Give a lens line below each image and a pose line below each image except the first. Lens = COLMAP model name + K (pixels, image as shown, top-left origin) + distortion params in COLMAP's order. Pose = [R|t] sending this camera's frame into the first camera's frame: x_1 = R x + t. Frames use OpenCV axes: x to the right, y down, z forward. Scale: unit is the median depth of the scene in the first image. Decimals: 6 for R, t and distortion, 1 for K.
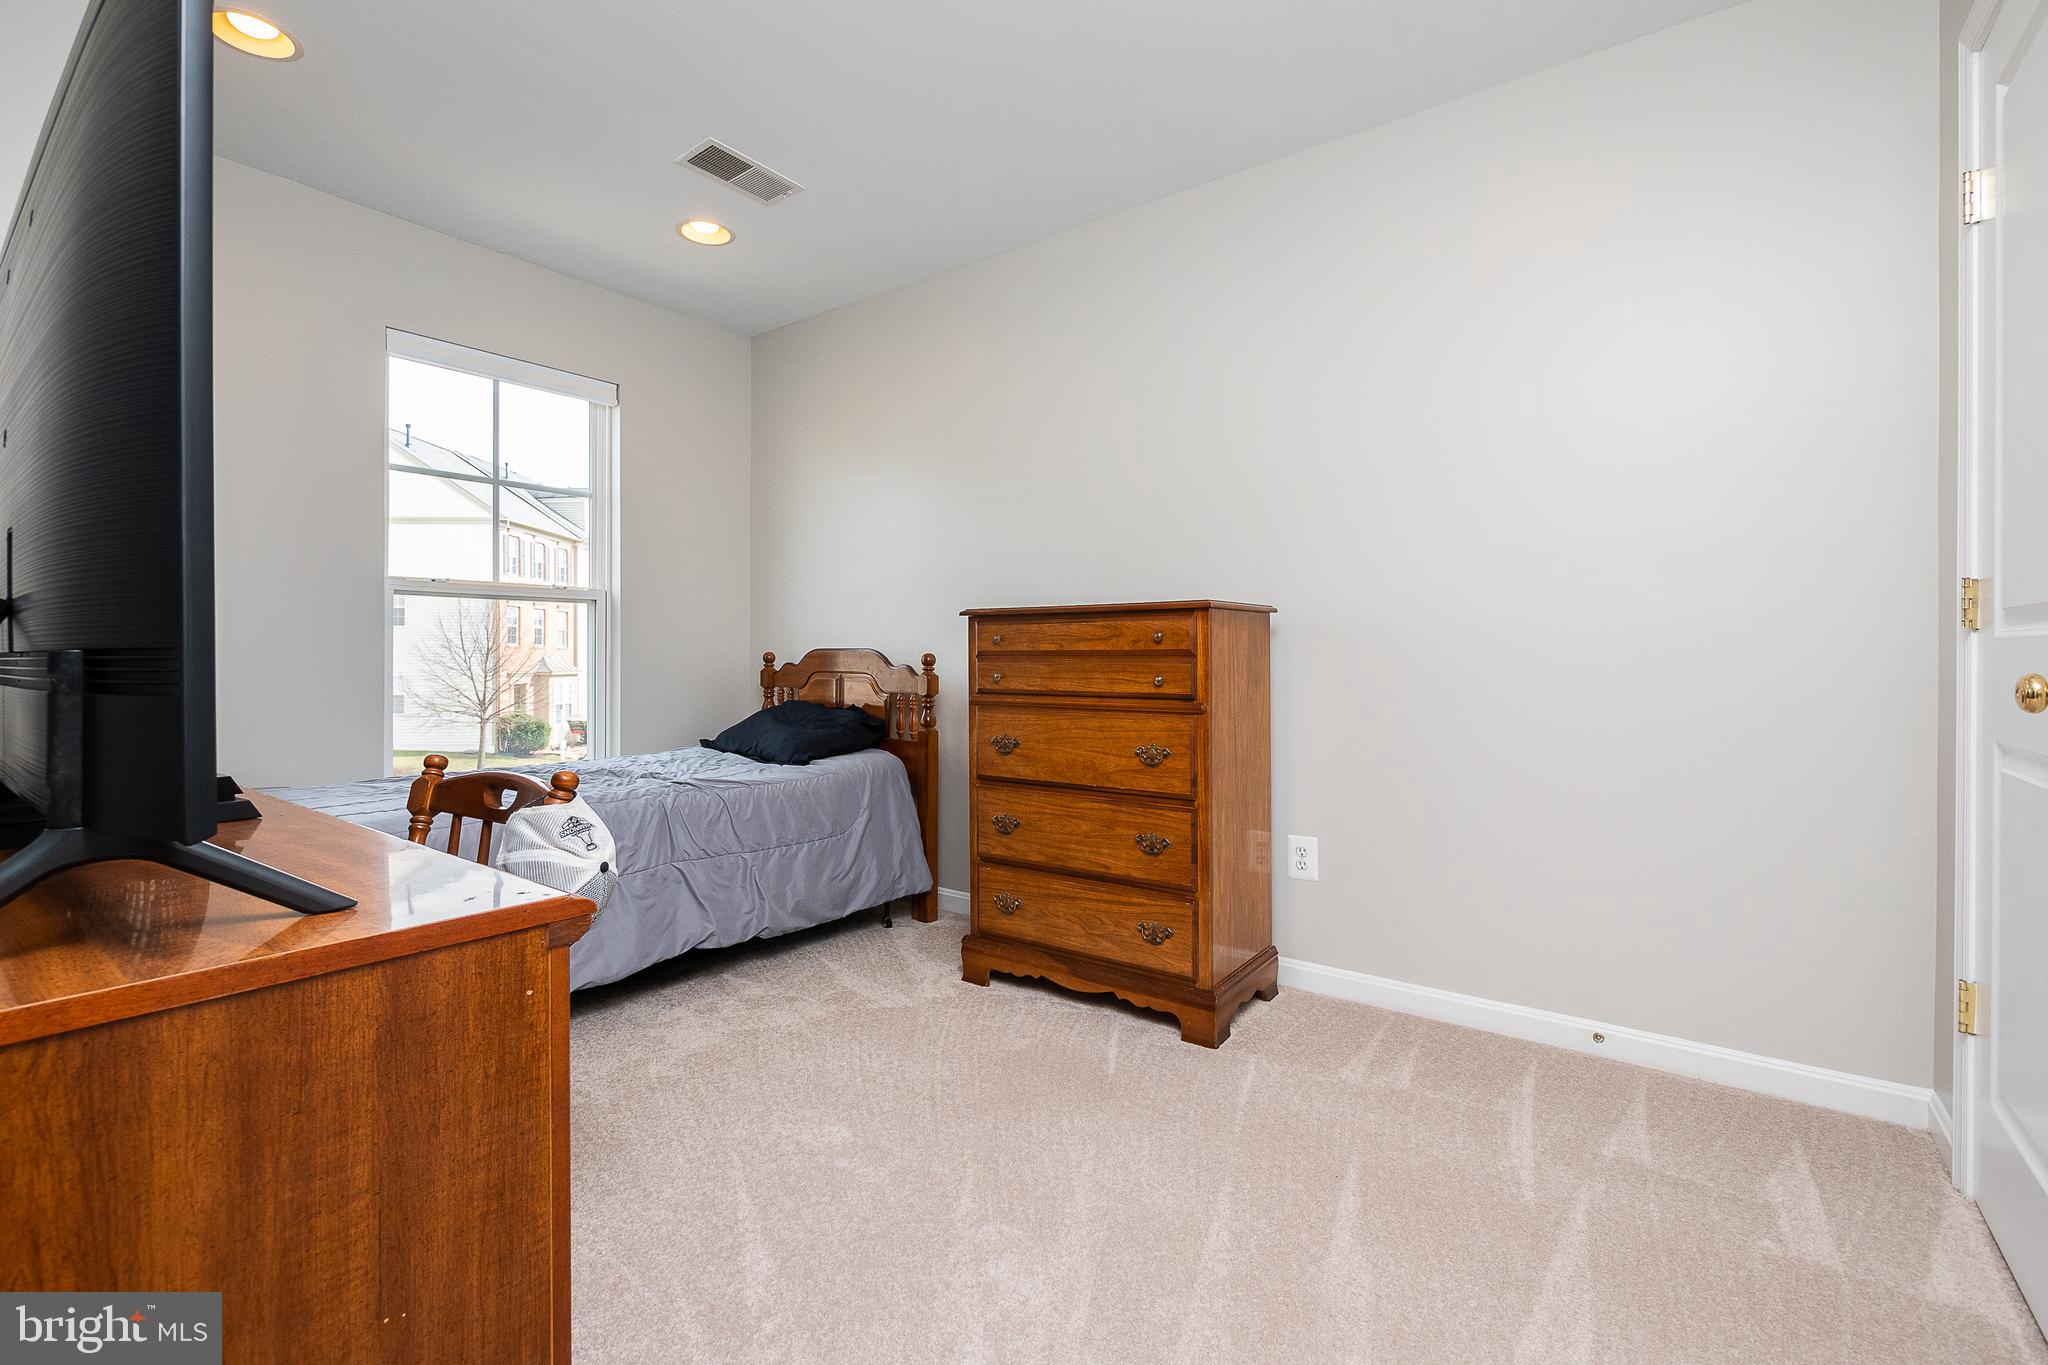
lens RADIAL K [[911.9, 0, 1032.0], [0, 911.9, 670.5], [0, 0, 1]] dist [-0.001743, 0.000224]
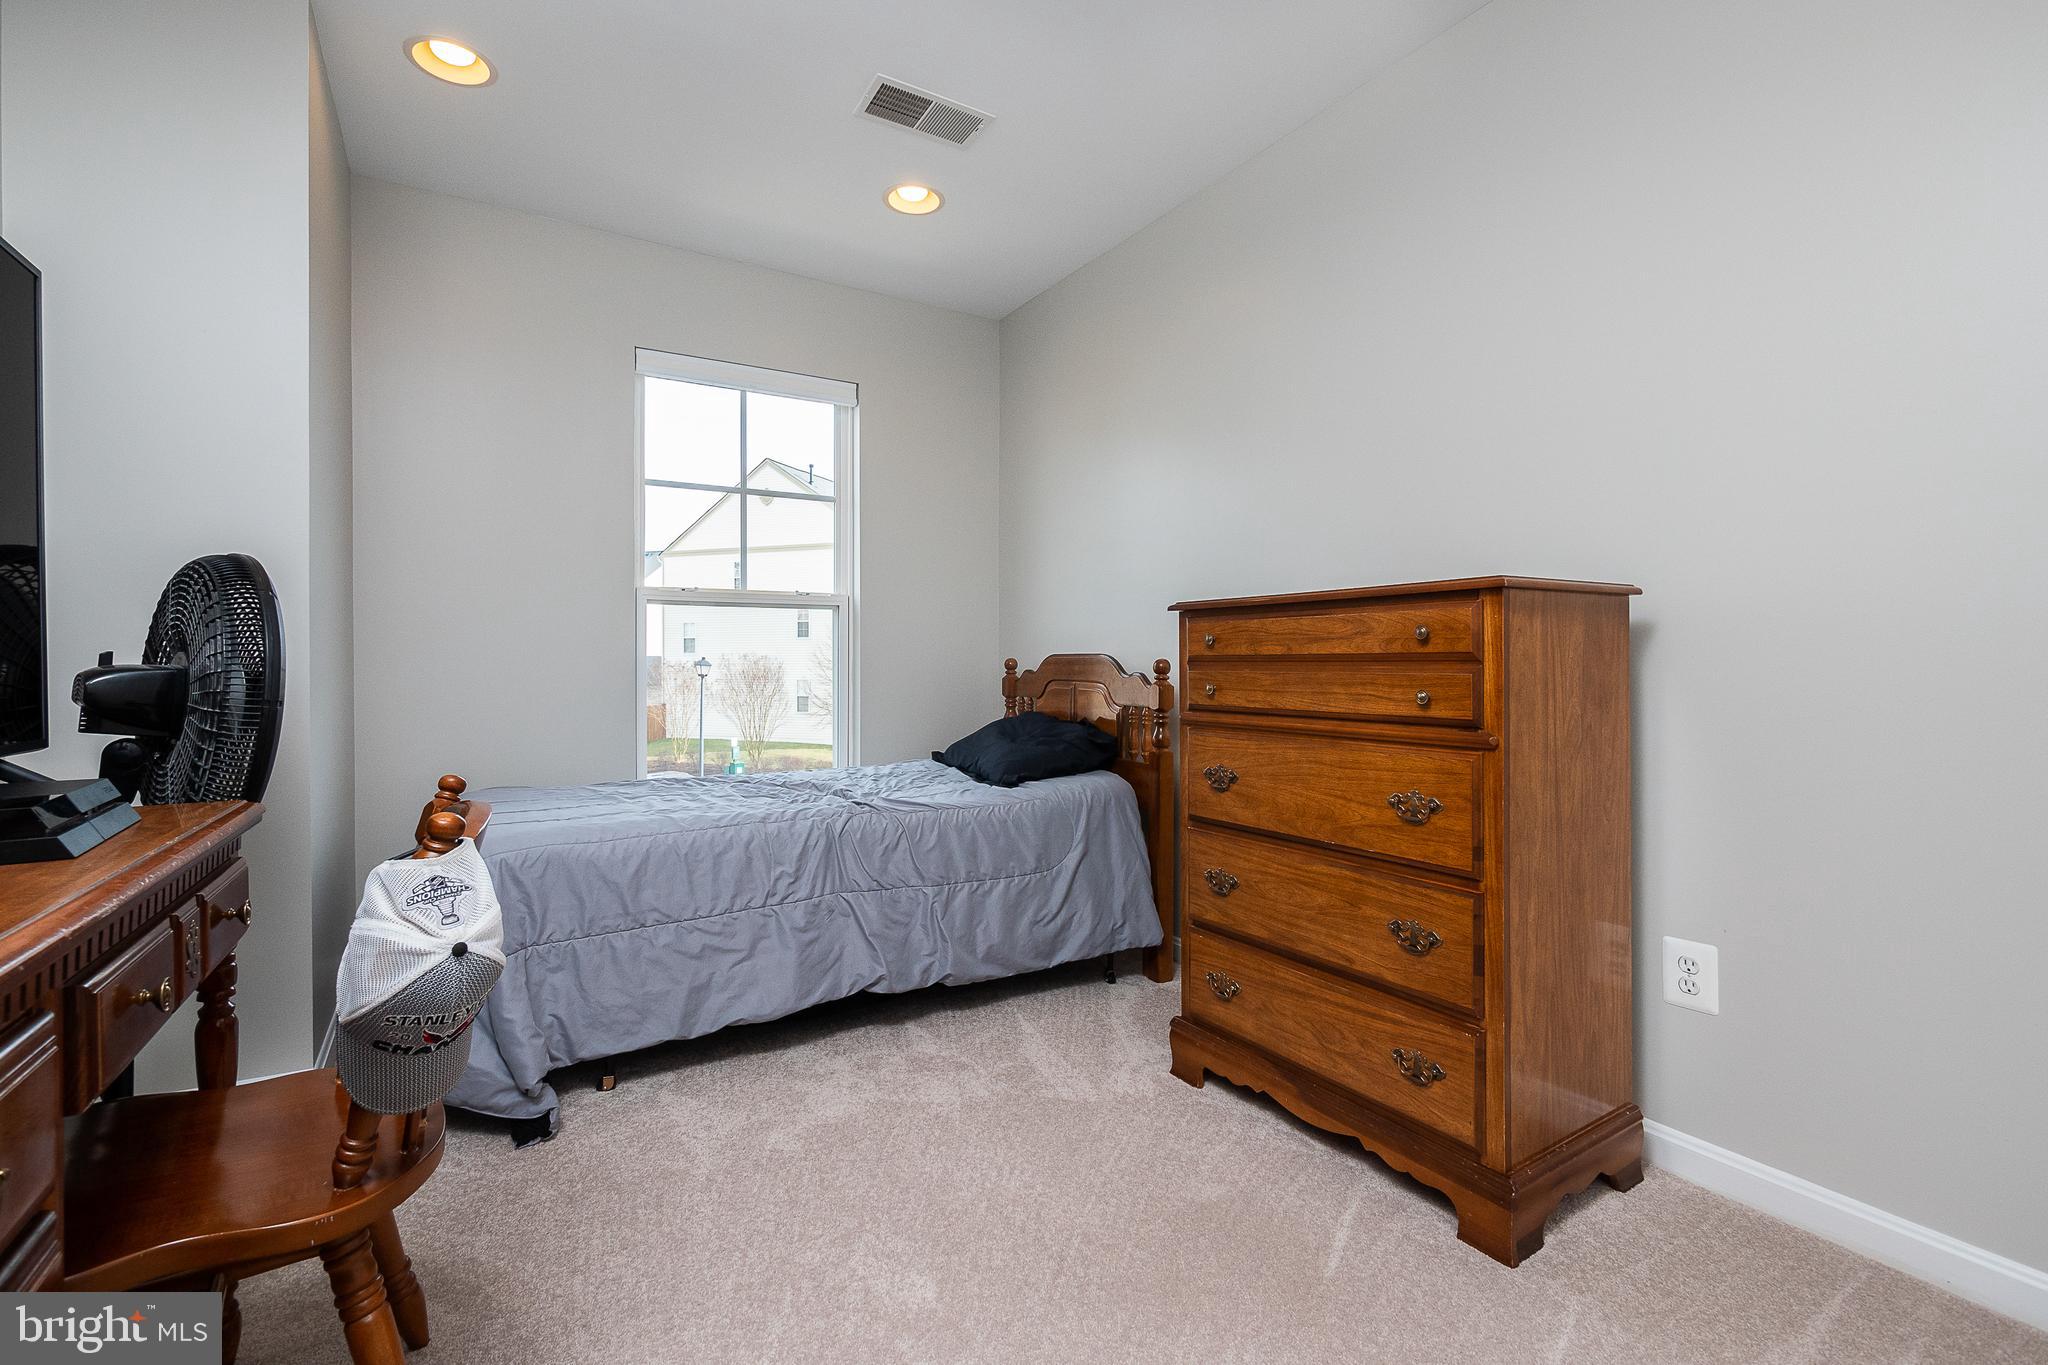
lens RADIAL K [[911.9, 0, 1017.1], [0, 911.9, 676.4], [0, 0, 1]] dist [-0.001743, 0.000224]
pose [[0.923100, 0.003516, -0.384544, 0.107630], [-0.003594, 0.999993, 0.000516, -0.003545], [0.384543, 0.000906, 0.923107, 0.231290]]
